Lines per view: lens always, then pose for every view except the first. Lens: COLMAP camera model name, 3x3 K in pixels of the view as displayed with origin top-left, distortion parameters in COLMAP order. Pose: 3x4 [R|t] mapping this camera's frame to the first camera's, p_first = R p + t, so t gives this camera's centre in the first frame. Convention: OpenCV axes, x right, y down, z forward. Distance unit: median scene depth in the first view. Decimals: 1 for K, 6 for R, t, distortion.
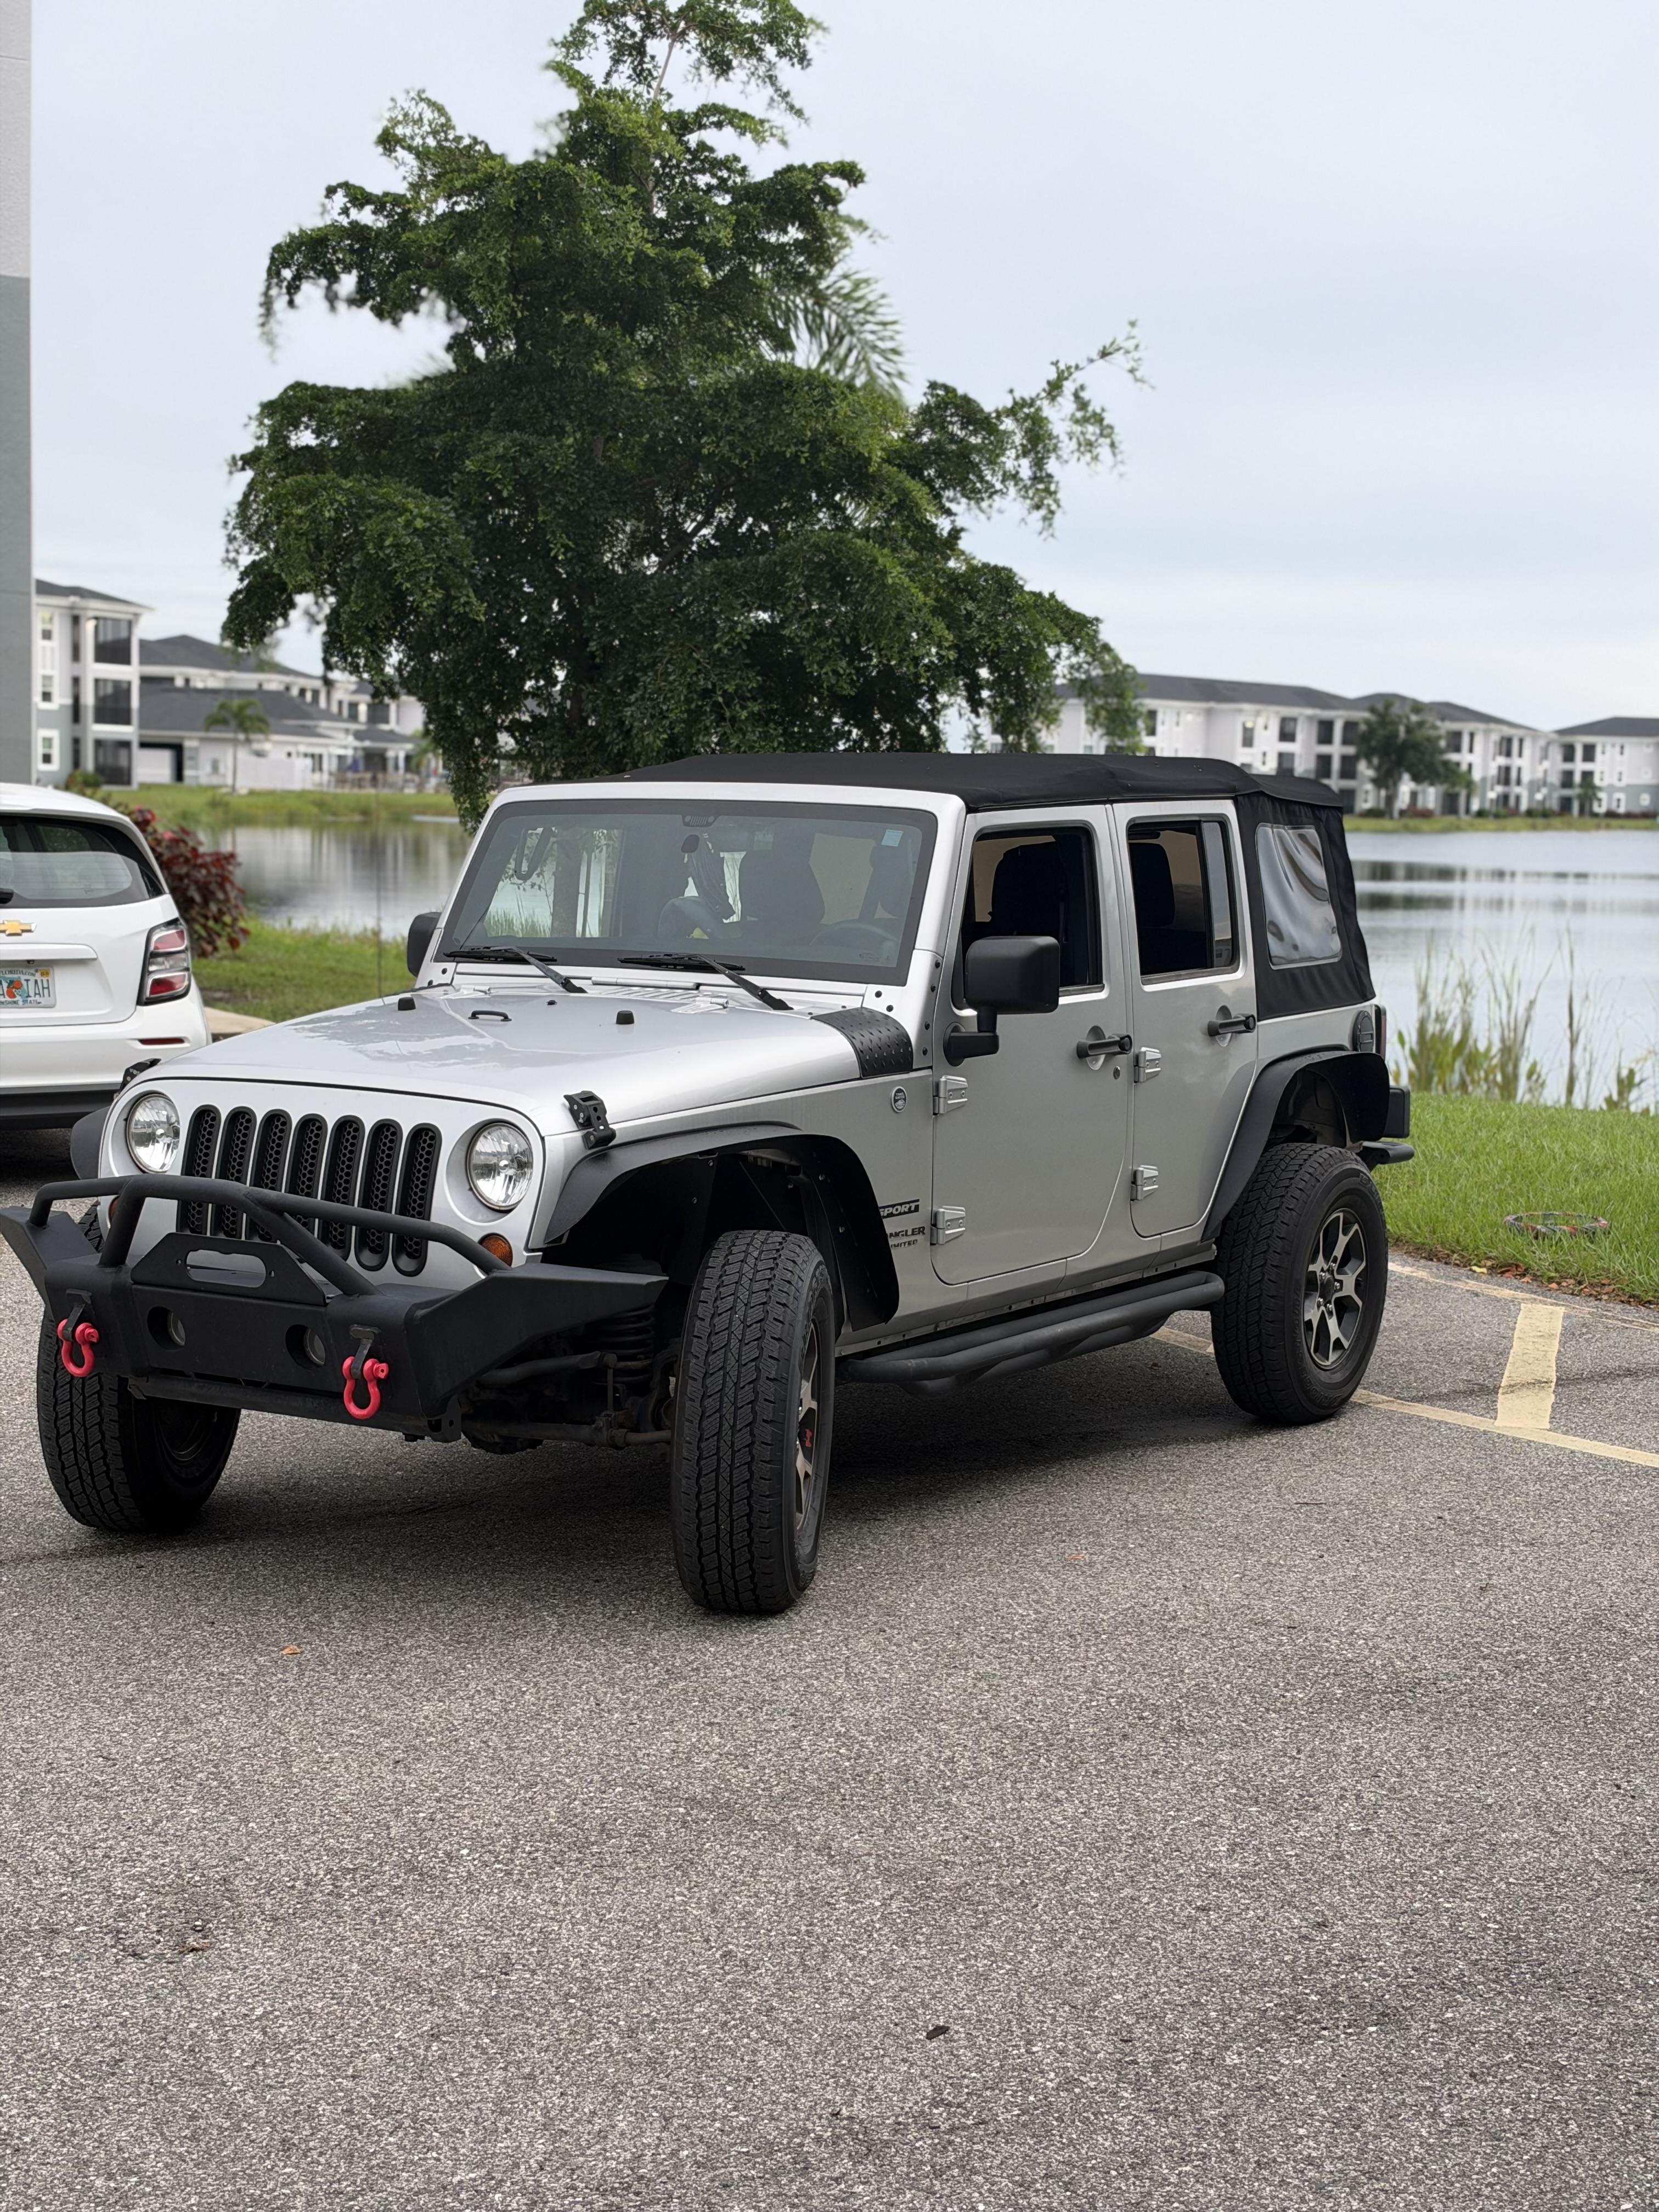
lens RADIAL K [[3128.7, 0, 836.6], [0, 3128.7, 1097.3], [0, 0, 1]] dist [0.262889, 0.000000]
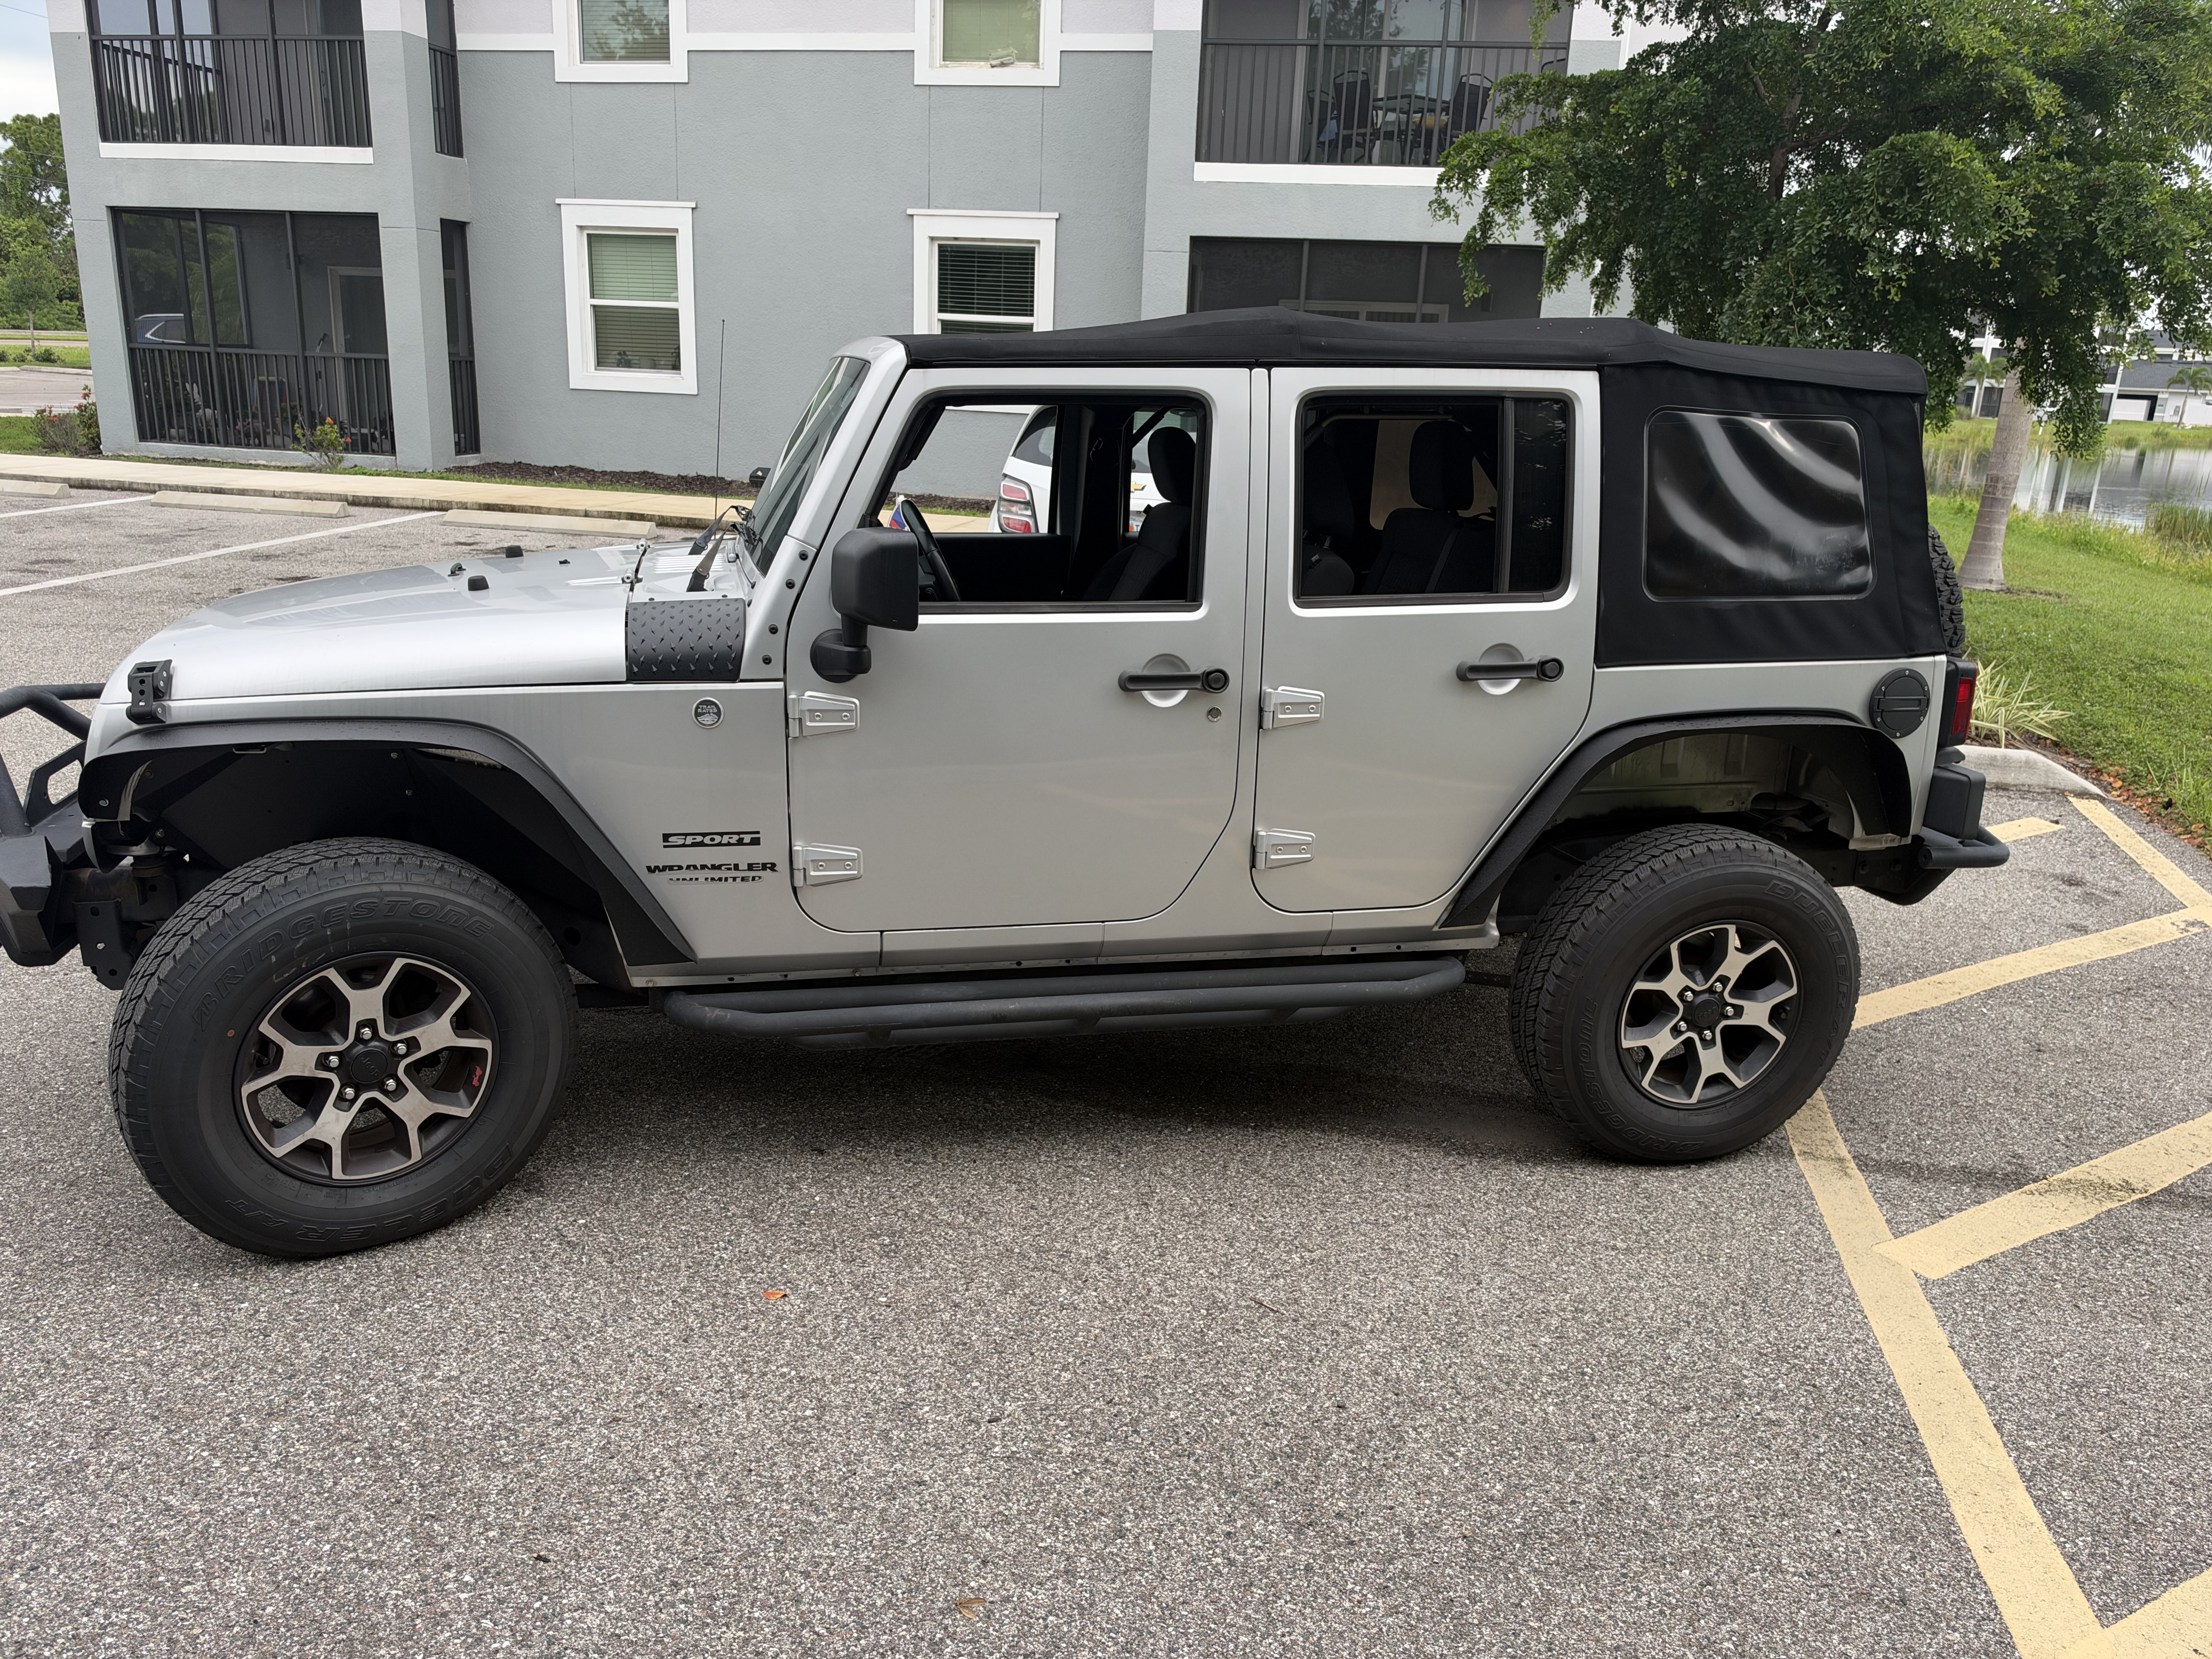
lens RADIAL K [[1568.6, 0, 1104.9], [0, 1568.6, 819.3], [0, 0, 1]] dist [0.009155, -0.004201]
pose [[0.704068, 0.194663, -0.682931, 0.311849], [-0.088260, 0.978226, 0.187843, -0.048409], [0.704627, -0.071979, 0.705918, 0.619146]]
